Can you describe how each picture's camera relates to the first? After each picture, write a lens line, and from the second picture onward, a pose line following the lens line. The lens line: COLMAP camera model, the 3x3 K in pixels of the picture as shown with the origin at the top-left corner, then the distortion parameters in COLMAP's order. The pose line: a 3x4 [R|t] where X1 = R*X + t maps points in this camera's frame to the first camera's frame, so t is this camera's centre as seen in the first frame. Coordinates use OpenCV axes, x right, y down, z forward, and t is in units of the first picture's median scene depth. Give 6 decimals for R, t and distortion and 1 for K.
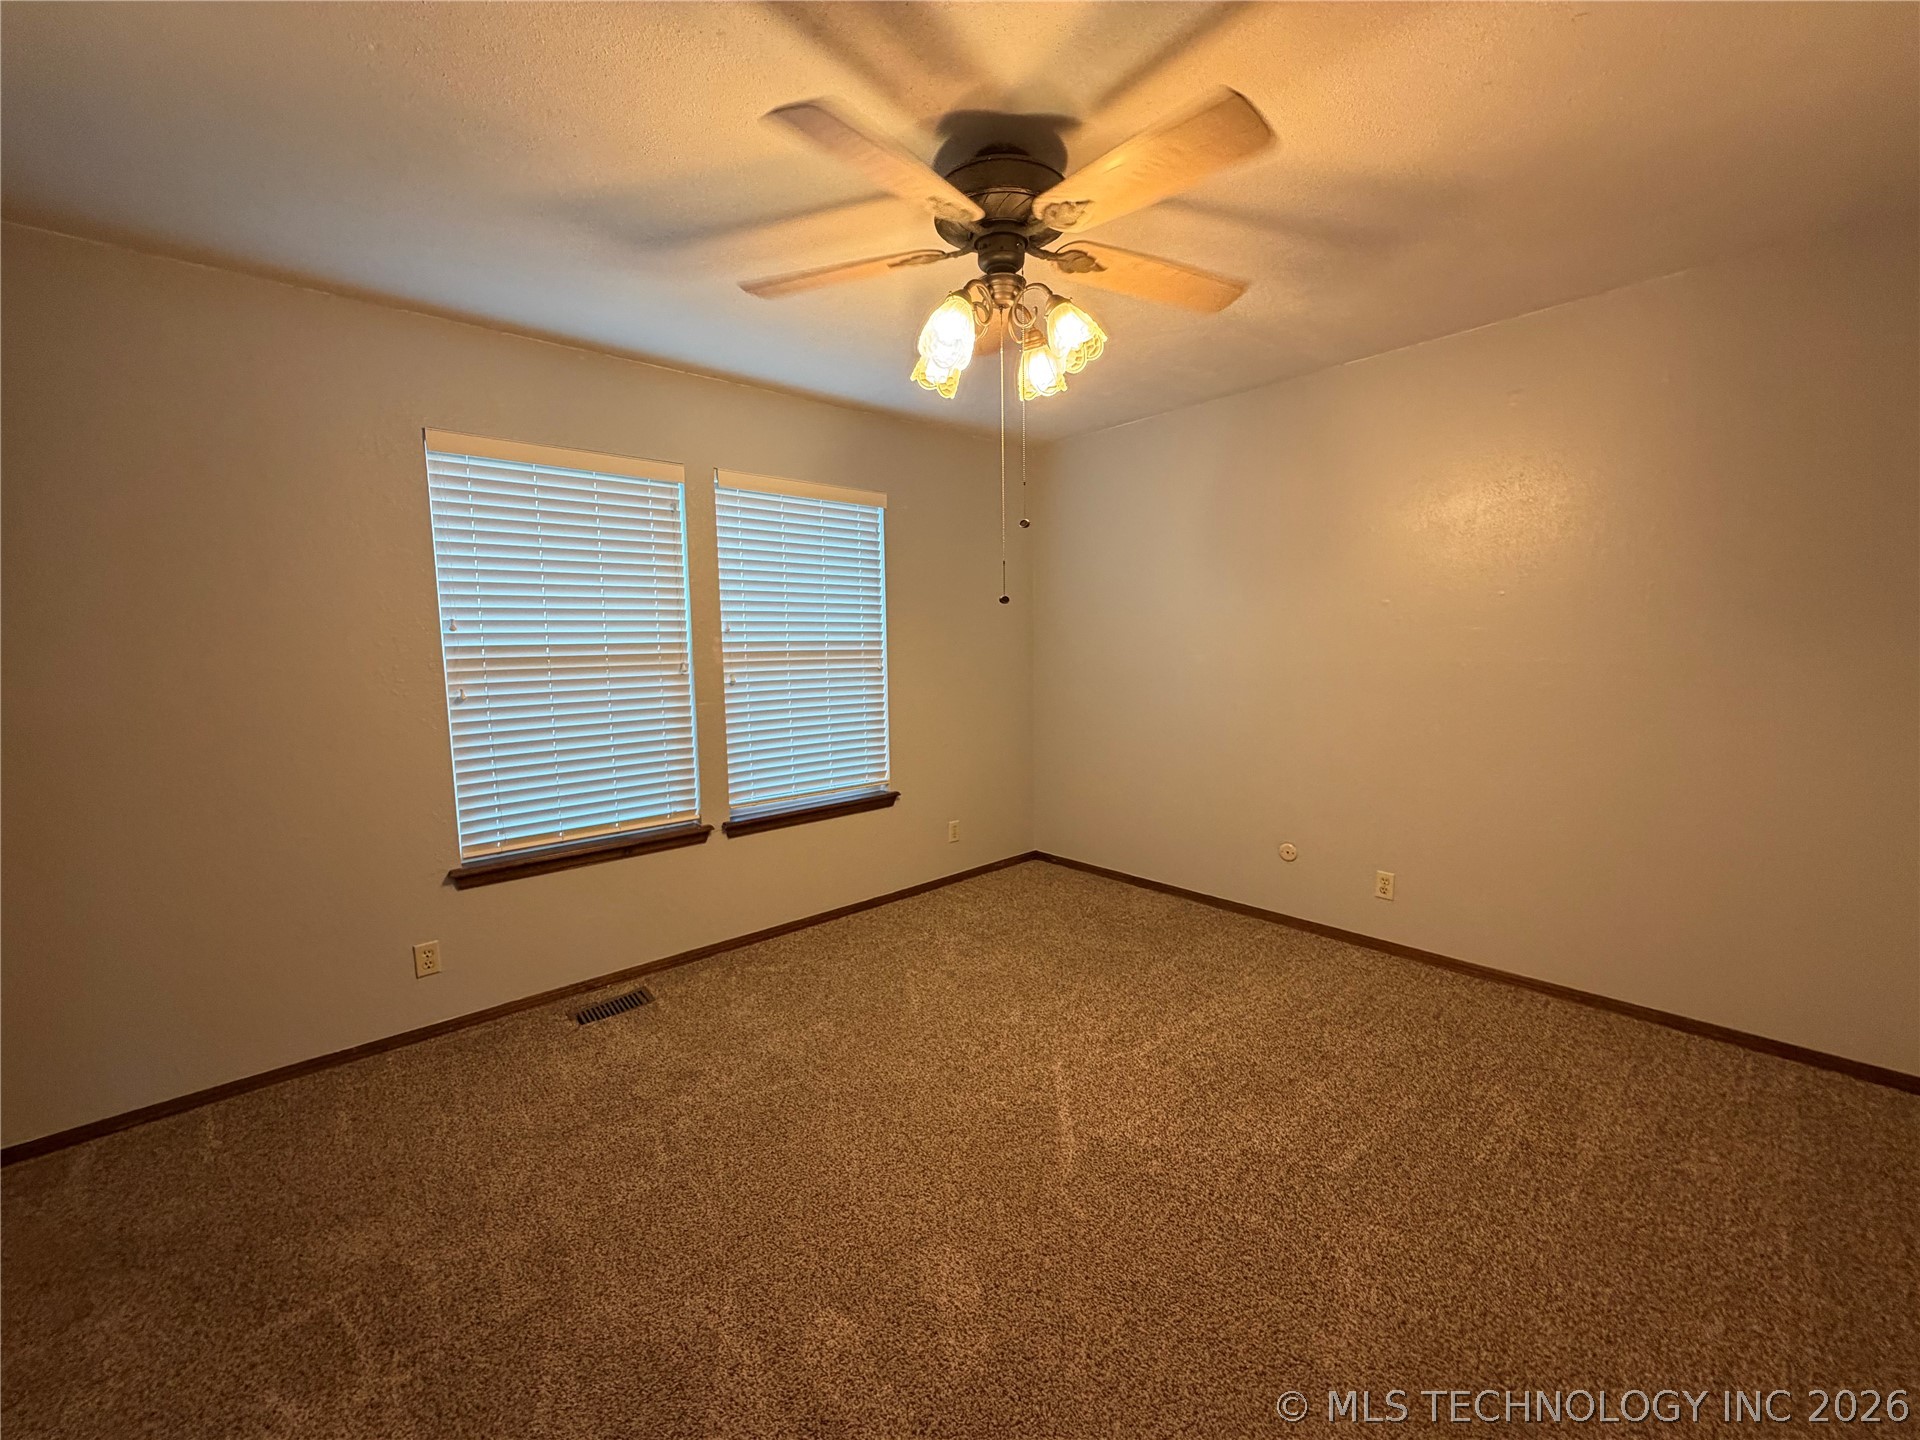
lens RADIAL K [[766.4, 0, 954.6], [0, 766.4, 717.3], [0, 0, 1]] dist [-0.000982, -0.000762]
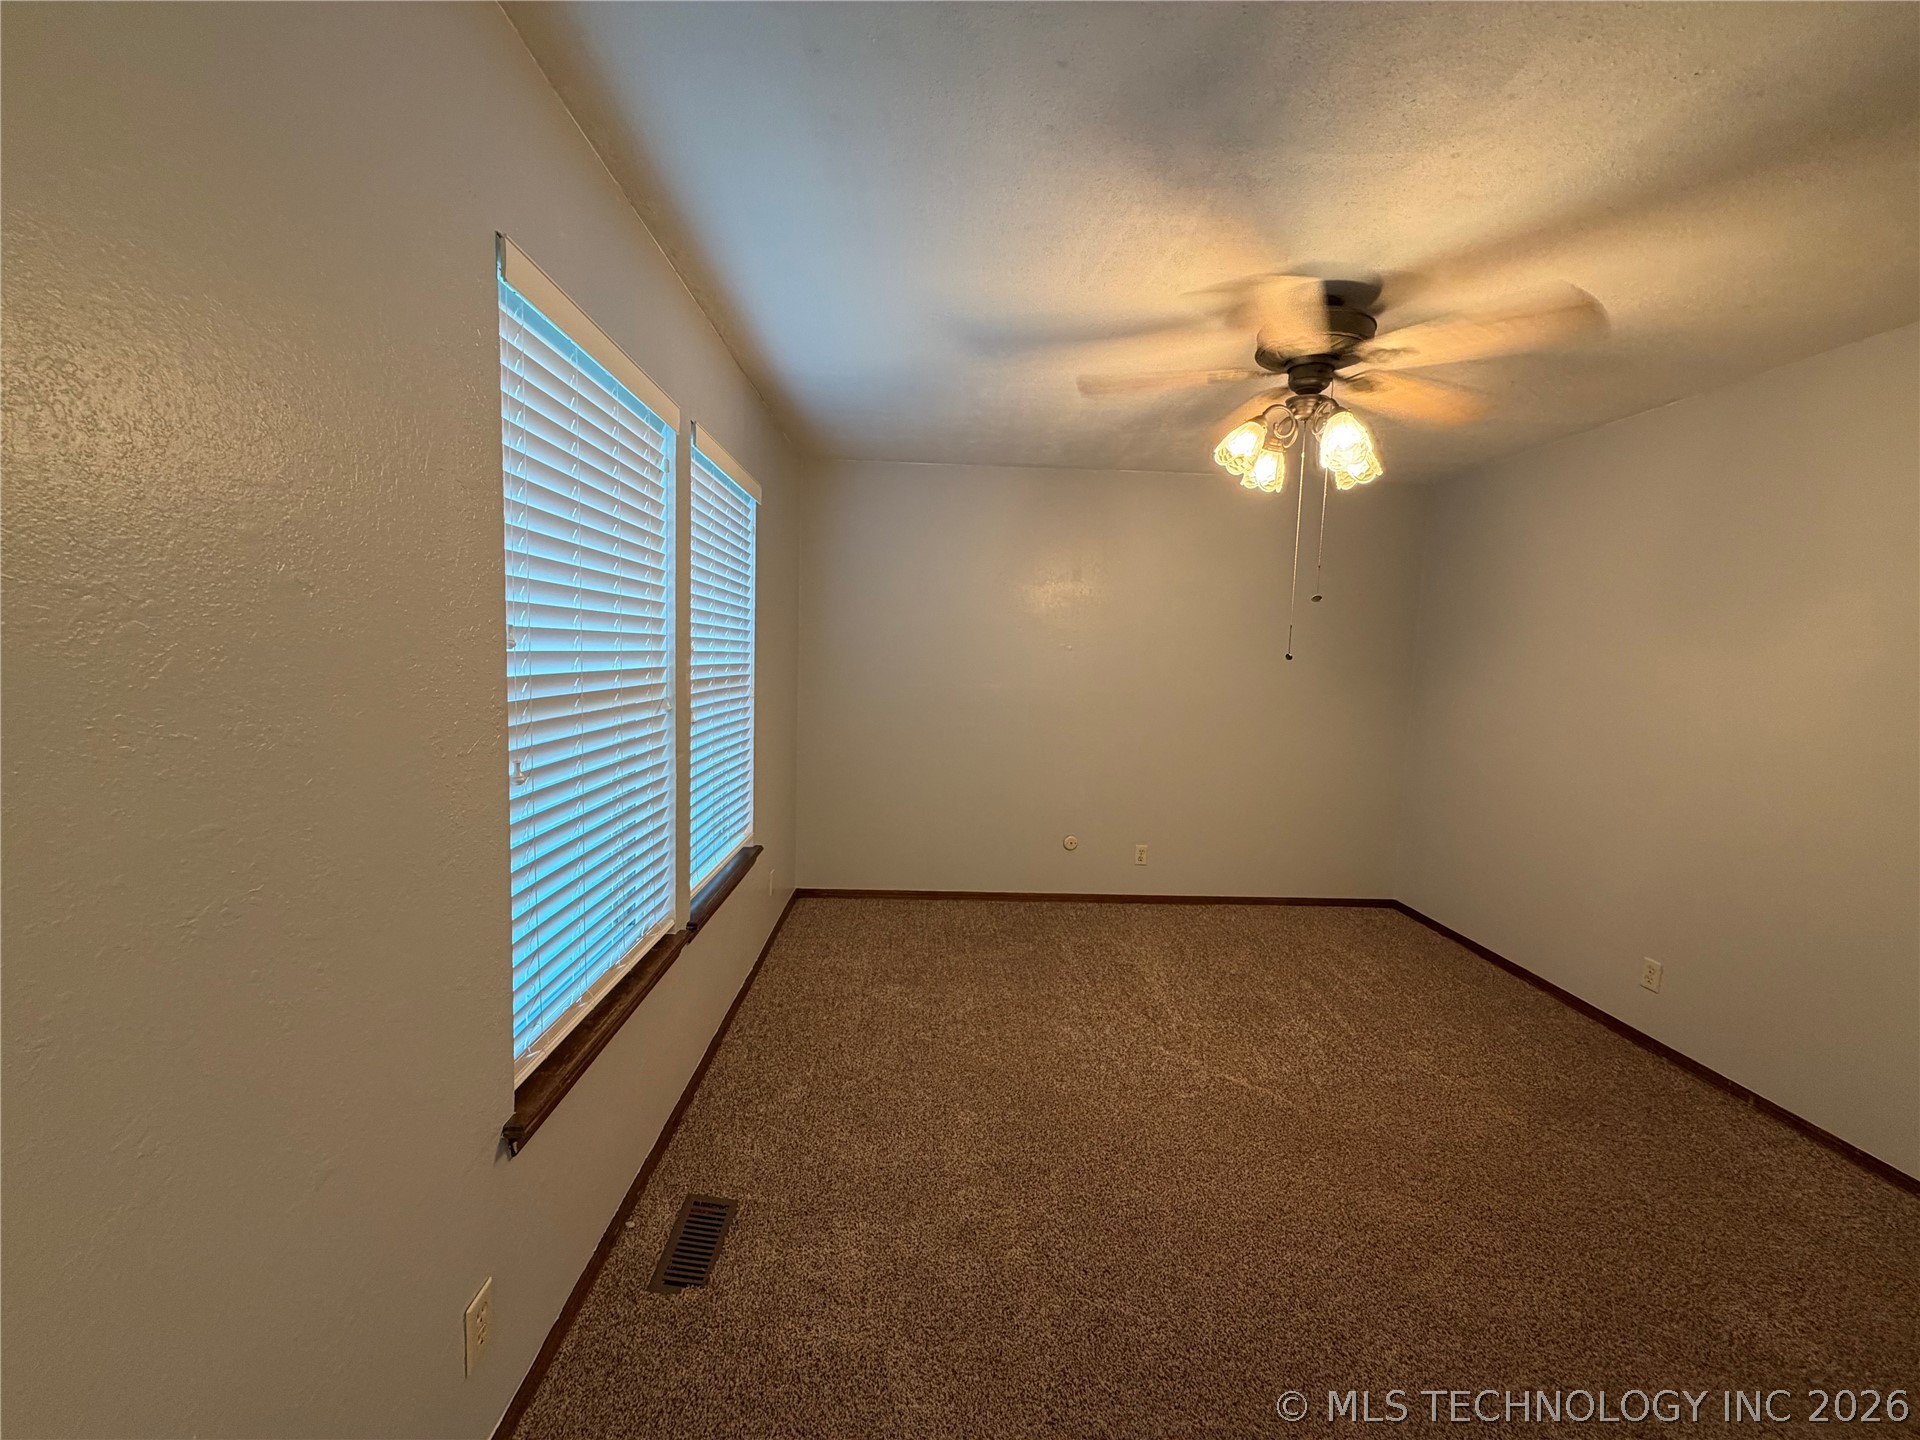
lens RADIAL K [[766.4, 0, 956.0], [0, 766.4, 723.6], [0, 0, 1]] dist [-0.000982, -0.000762]
pose [[0.638934, -0.033586, 0.768528, -0.698576], [0.035328, 0.999273, 0.014299, -0.047320], [-0.768450, 0.018015, 0.639656, 0.373119]]
